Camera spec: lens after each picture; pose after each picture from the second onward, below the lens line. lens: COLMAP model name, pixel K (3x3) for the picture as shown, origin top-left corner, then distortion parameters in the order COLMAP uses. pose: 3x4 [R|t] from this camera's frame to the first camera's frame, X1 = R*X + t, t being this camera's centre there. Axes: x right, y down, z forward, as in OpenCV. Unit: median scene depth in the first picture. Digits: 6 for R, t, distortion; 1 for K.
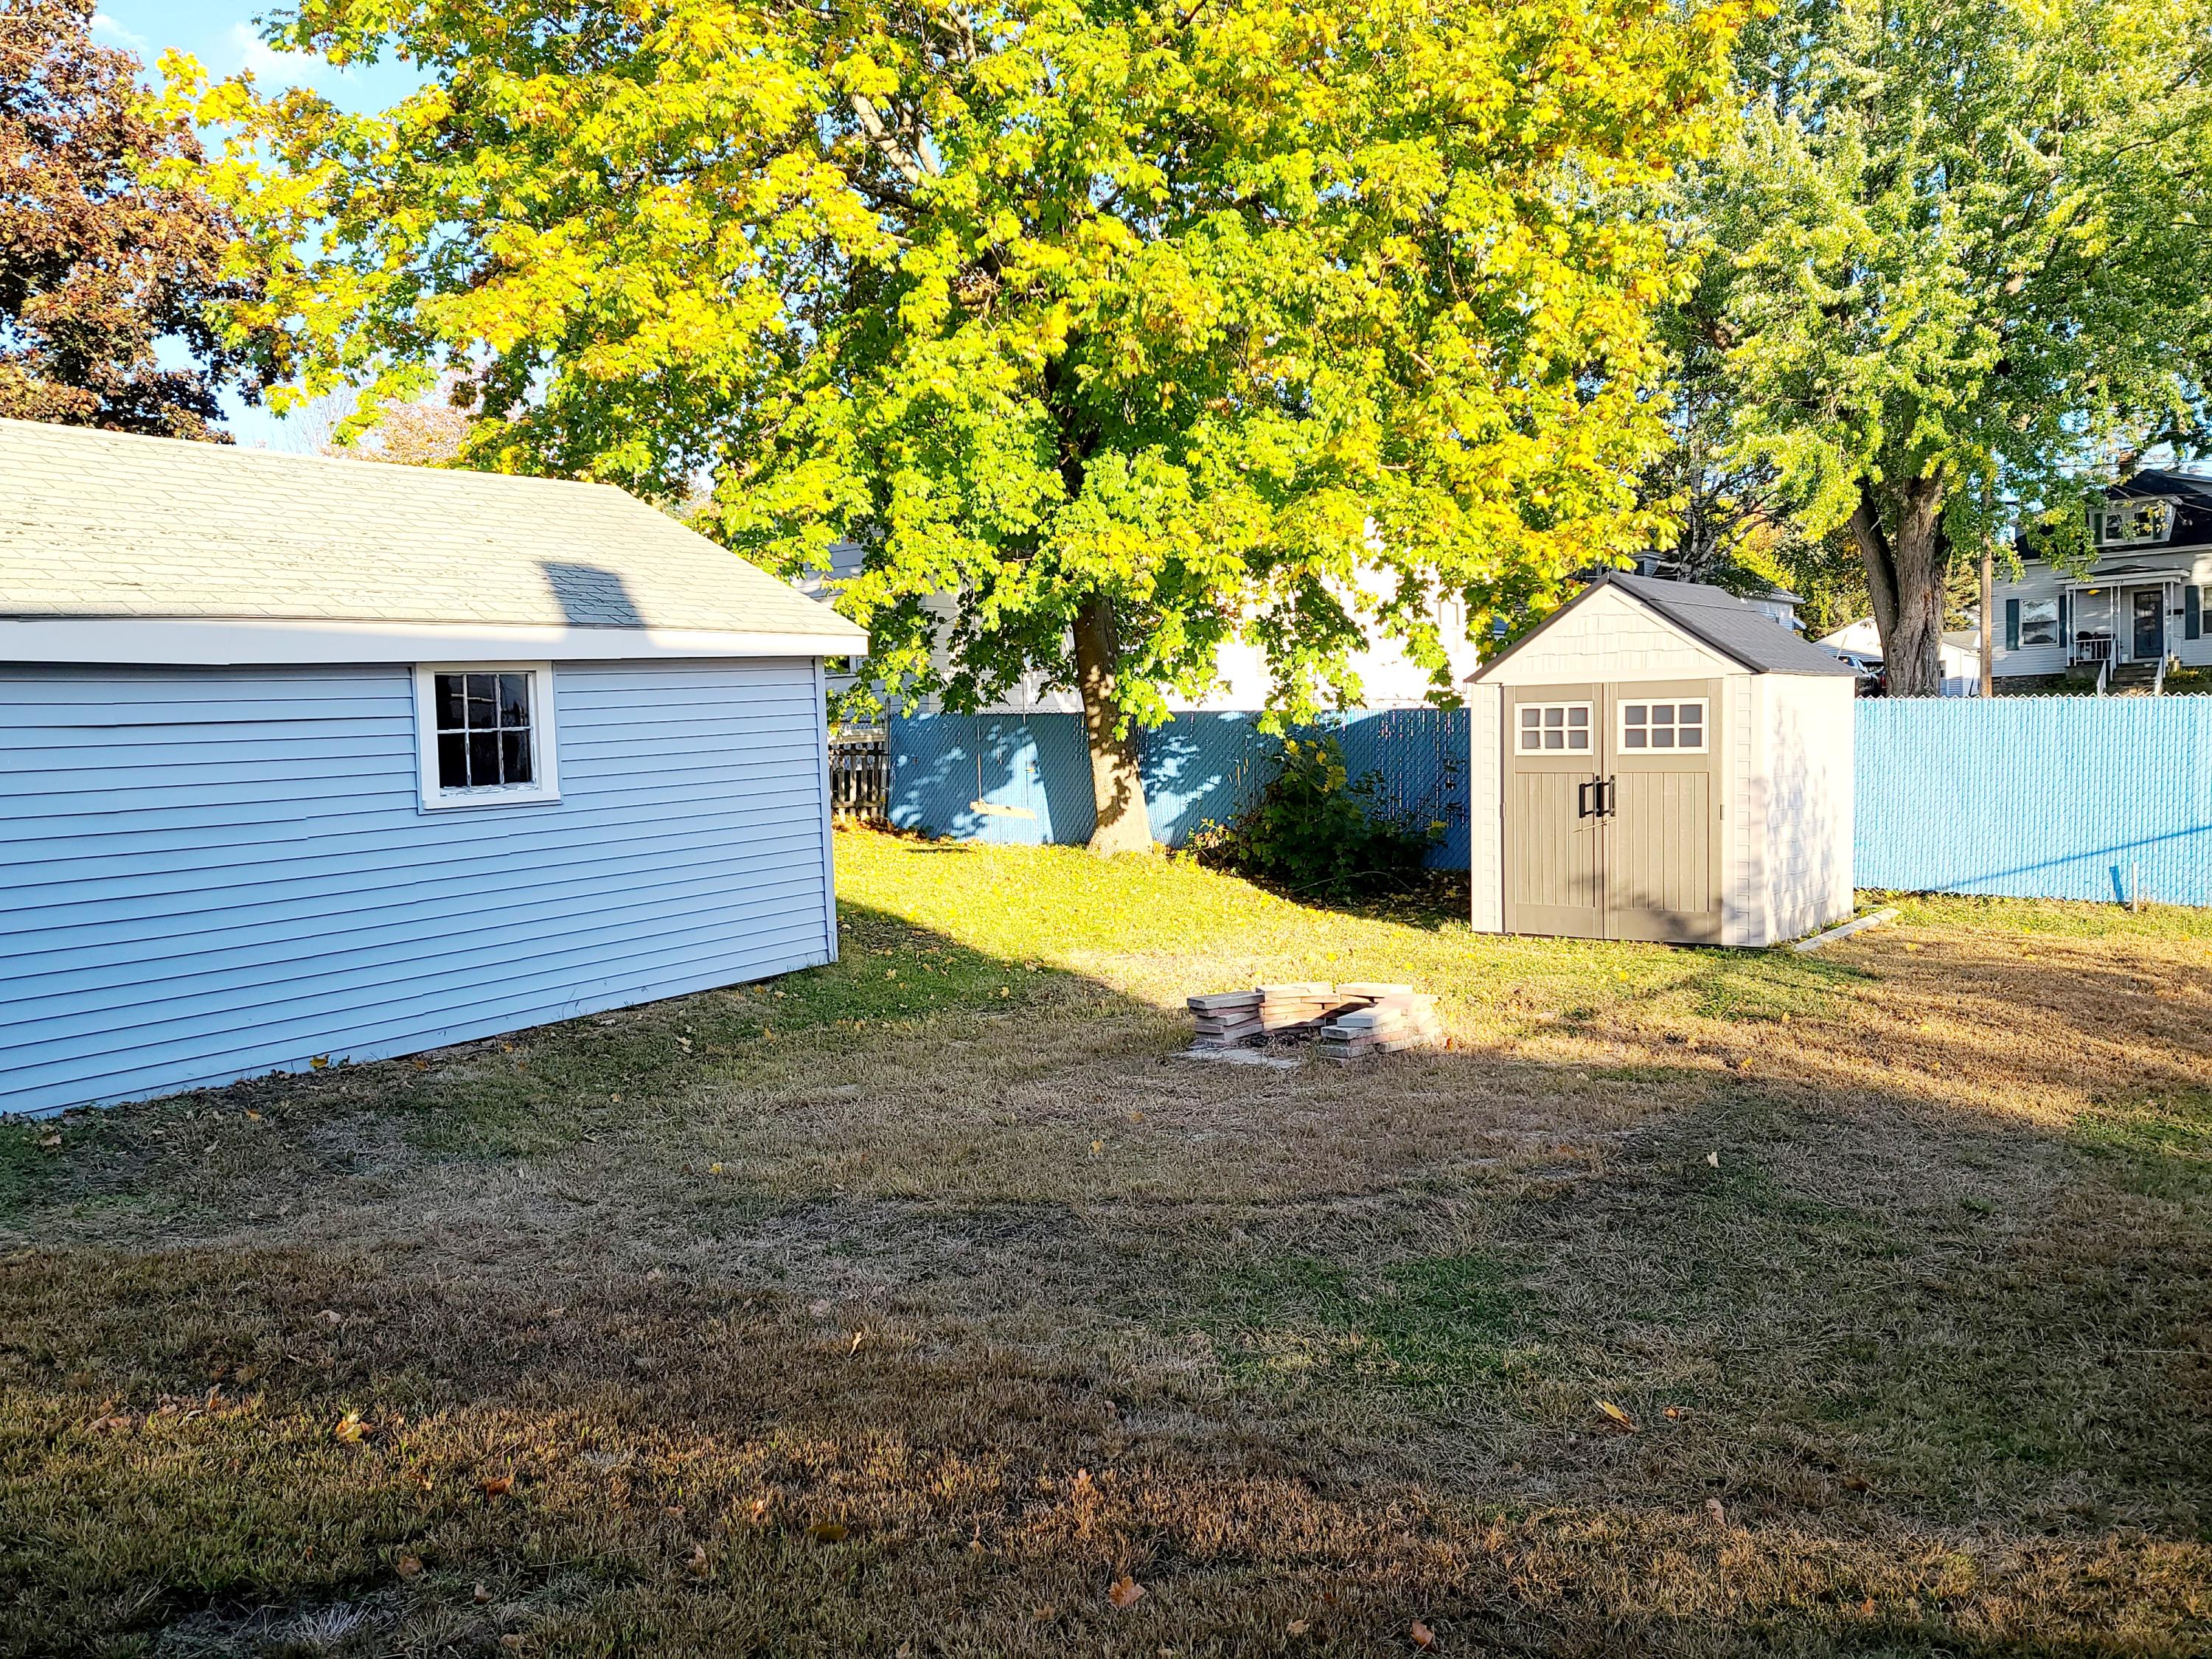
lens RADIAL K [[1802.6, 0, 1107.4], [0, 1802.6, 830.9], [0, 0, 1]] dist [0.082787, -0.064750]
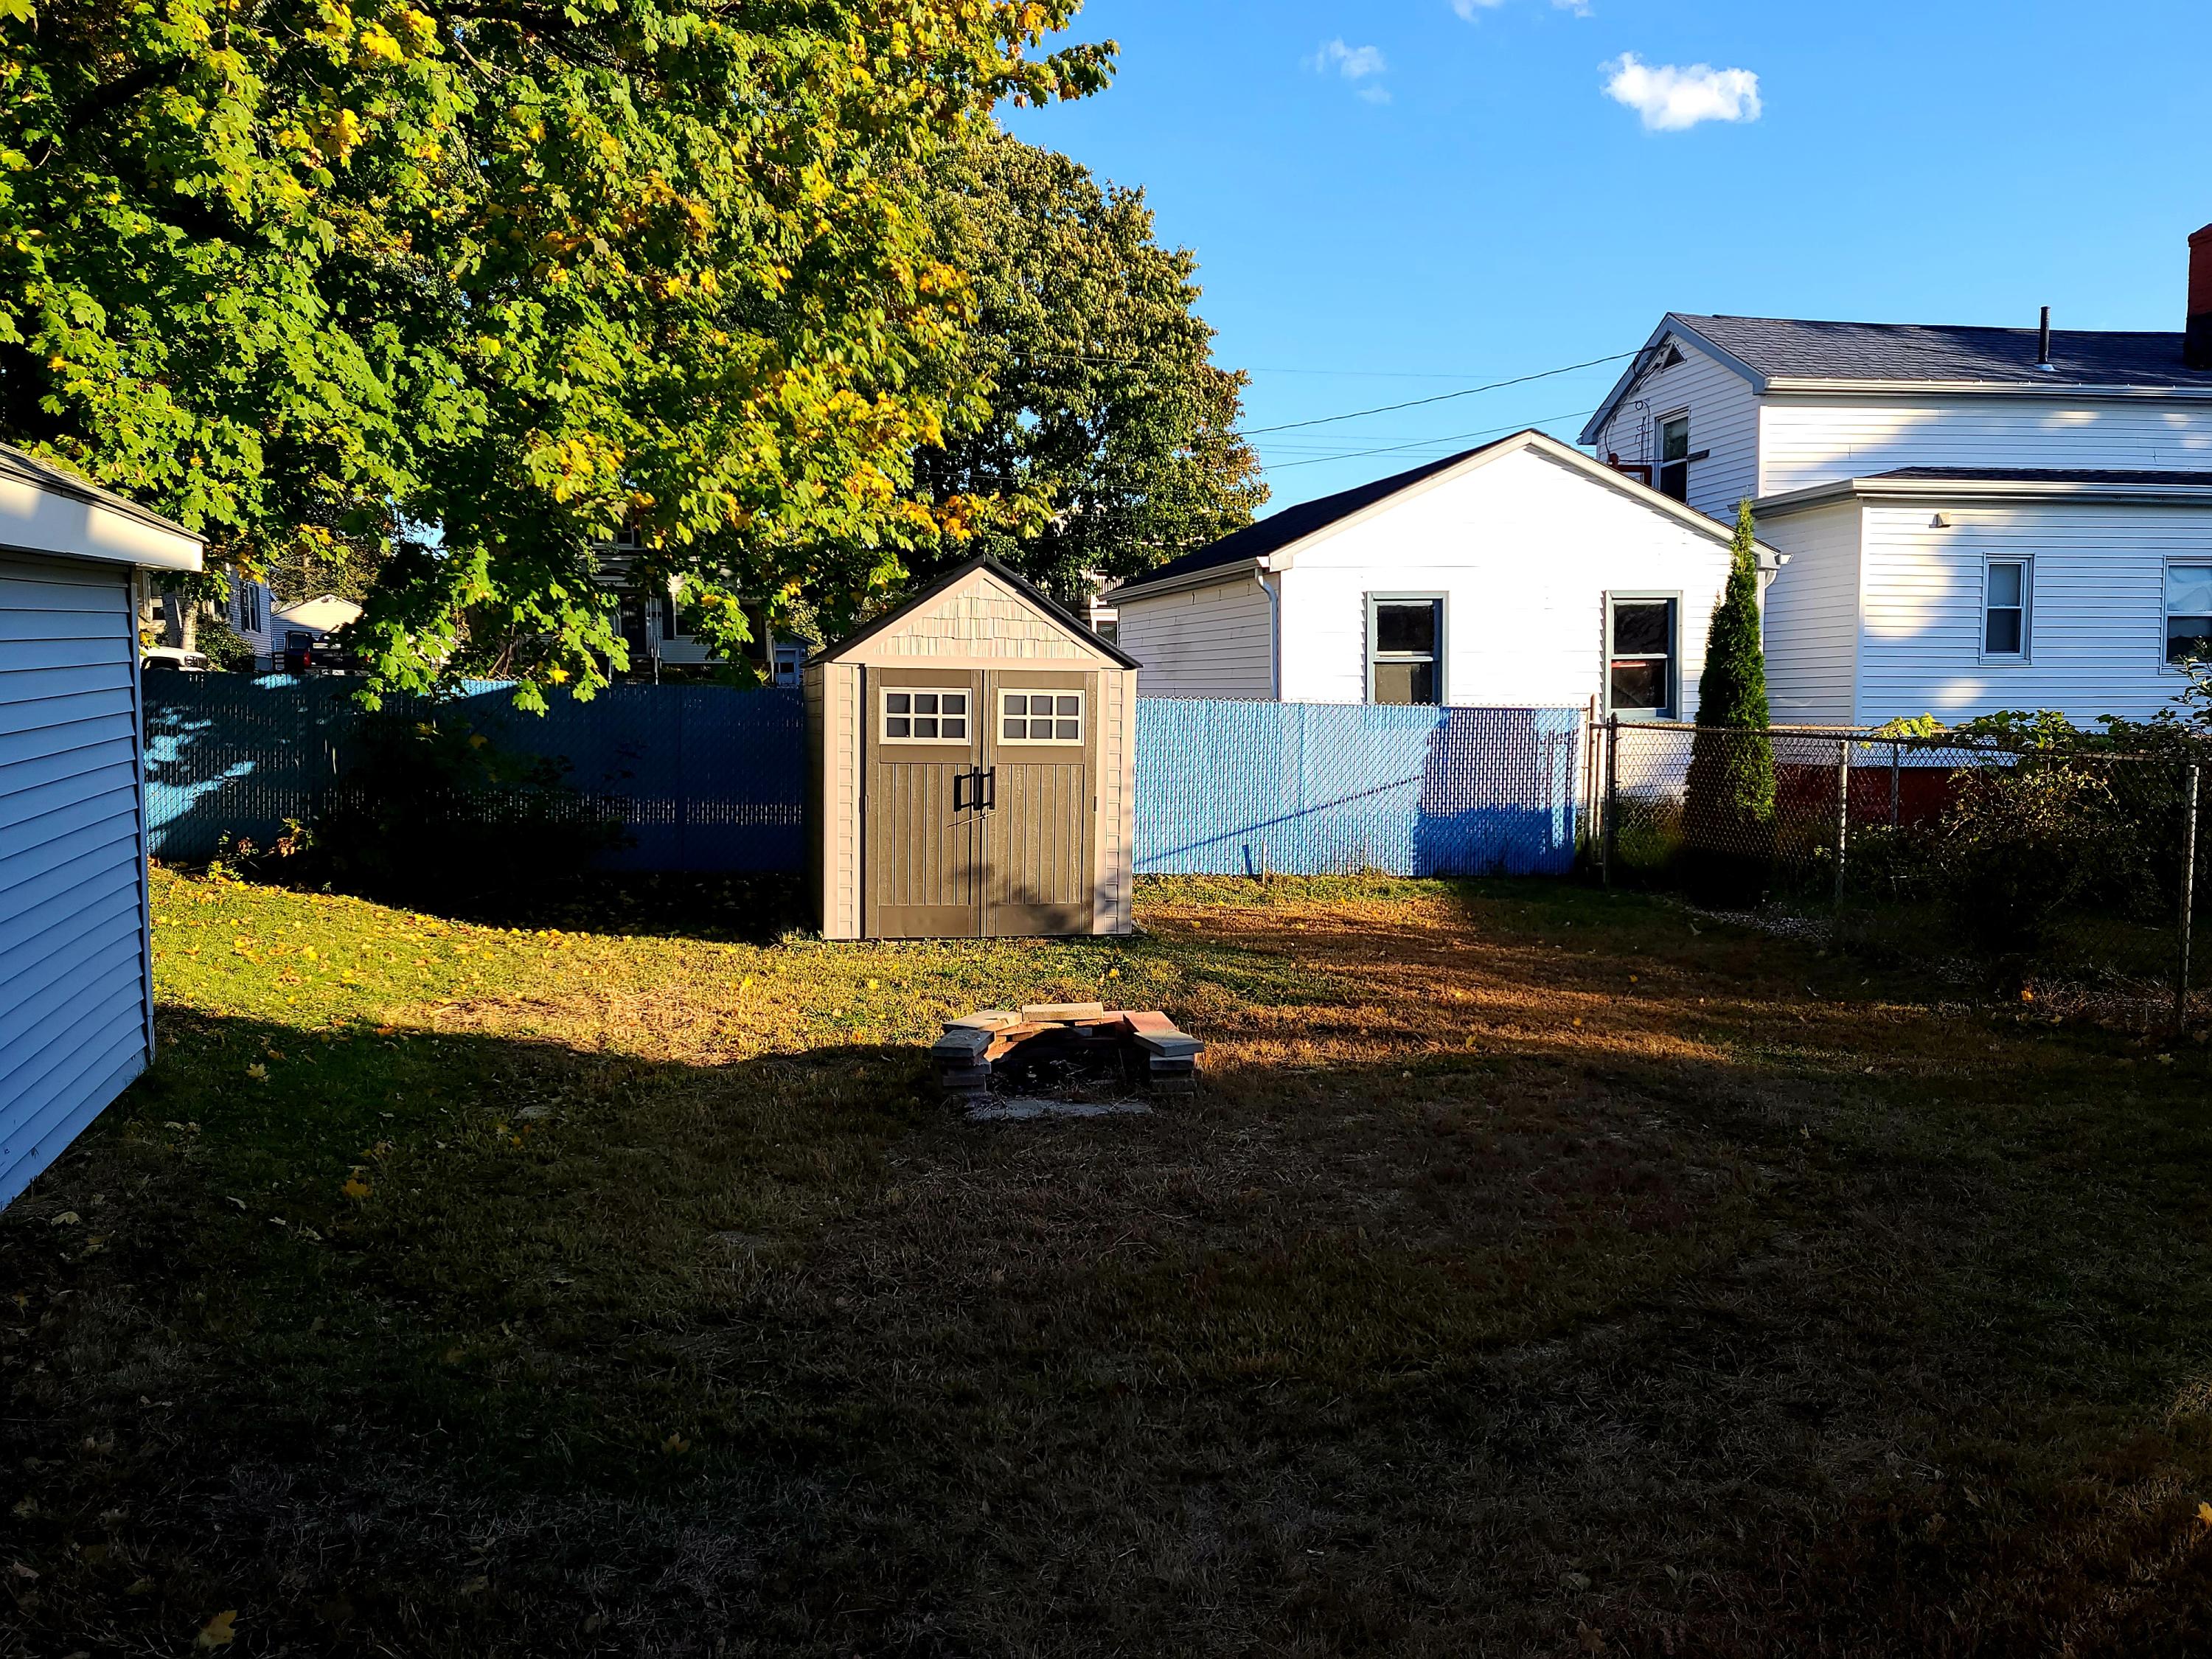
lens RADIAL K [[1802.6, 0, 1108.6], [0, 1802.6, 824.3], [0, 0, 1]] dist [0.082787, -0.064750]
pose [[0.589049, -0.021901, 0.807801, -0.453129], [0.017146, 0.999746, 0.014602, -0.012963], [-0.807916, 0.005249, 0.589275, 0.381508]]
